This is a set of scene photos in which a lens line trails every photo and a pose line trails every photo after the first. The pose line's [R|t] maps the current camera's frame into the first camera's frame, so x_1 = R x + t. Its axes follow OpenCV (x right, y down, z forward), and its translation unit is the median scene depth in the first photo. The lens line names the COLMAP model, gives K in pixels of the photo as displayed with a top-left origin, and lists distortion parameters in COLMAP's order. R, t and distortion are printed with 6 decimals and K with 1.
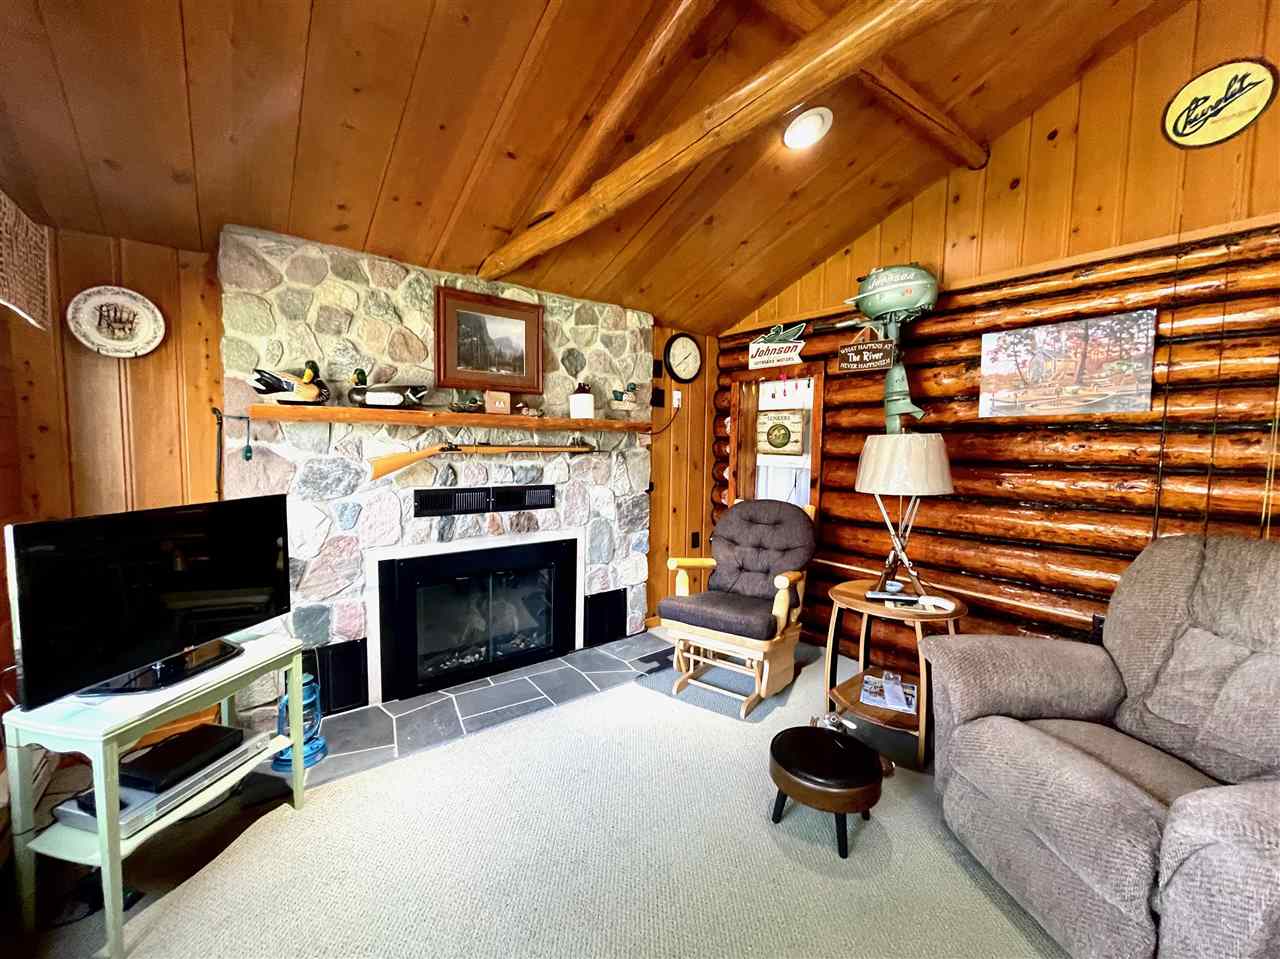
lens RADIAL K [[513.7, 0, 636.2], [0, 513.7, 478.6], [0, 0, 1]] dist [-0.002762, 0.000032]
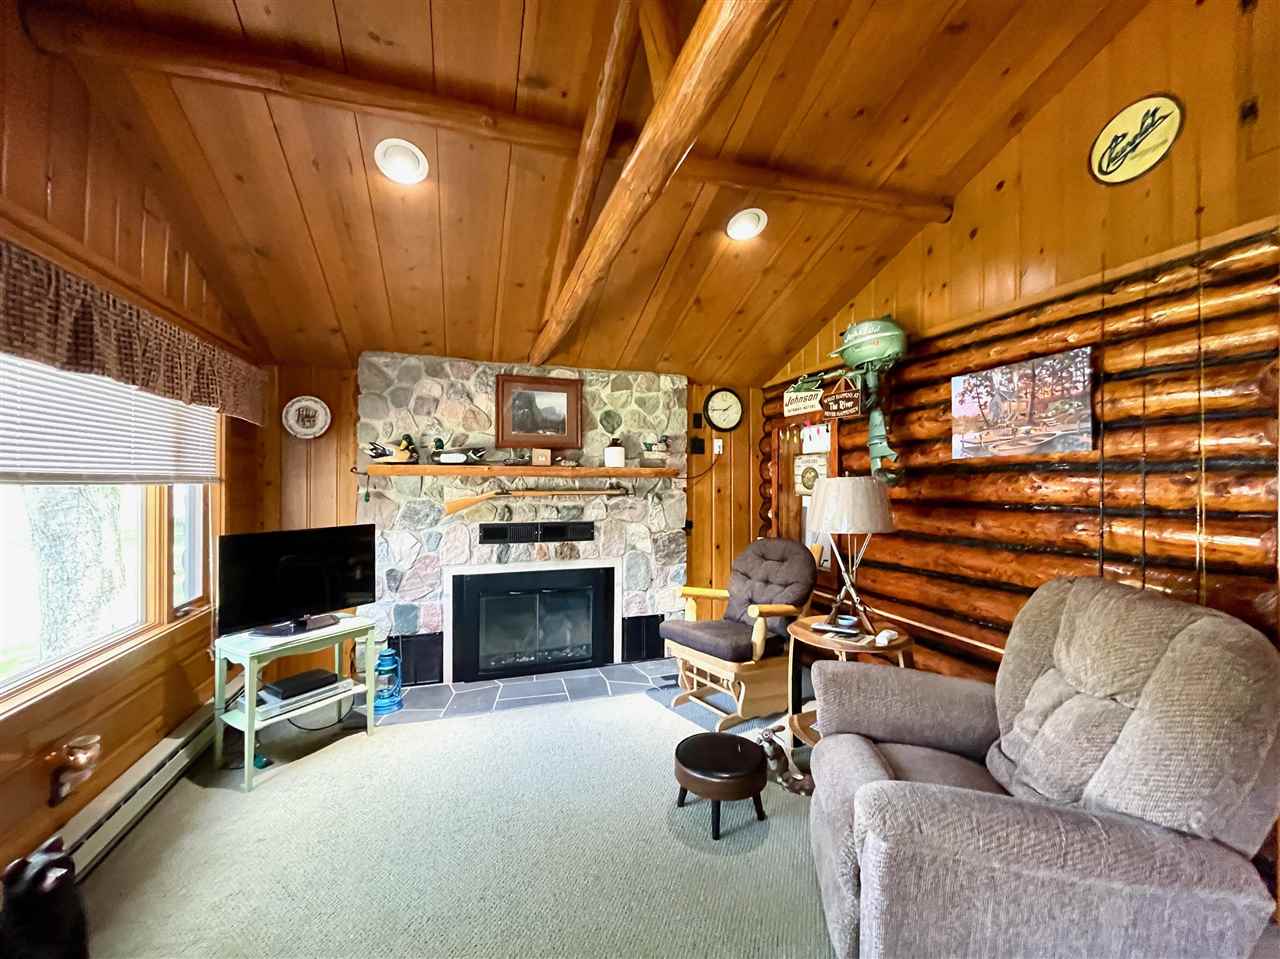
lens RADIAL K [[513.2, 0, 640.0], [0, 513.2, 479.5], [0, 0, 1]] dist [0.001886, 0.000105]
pose [[0.946077, -0.014601, -0.323612, 0.403081], [-0.010705, 0.997029, -0.076281, 0.004690], [0.323764, 0.075632, 0.943110, -0.144756]]
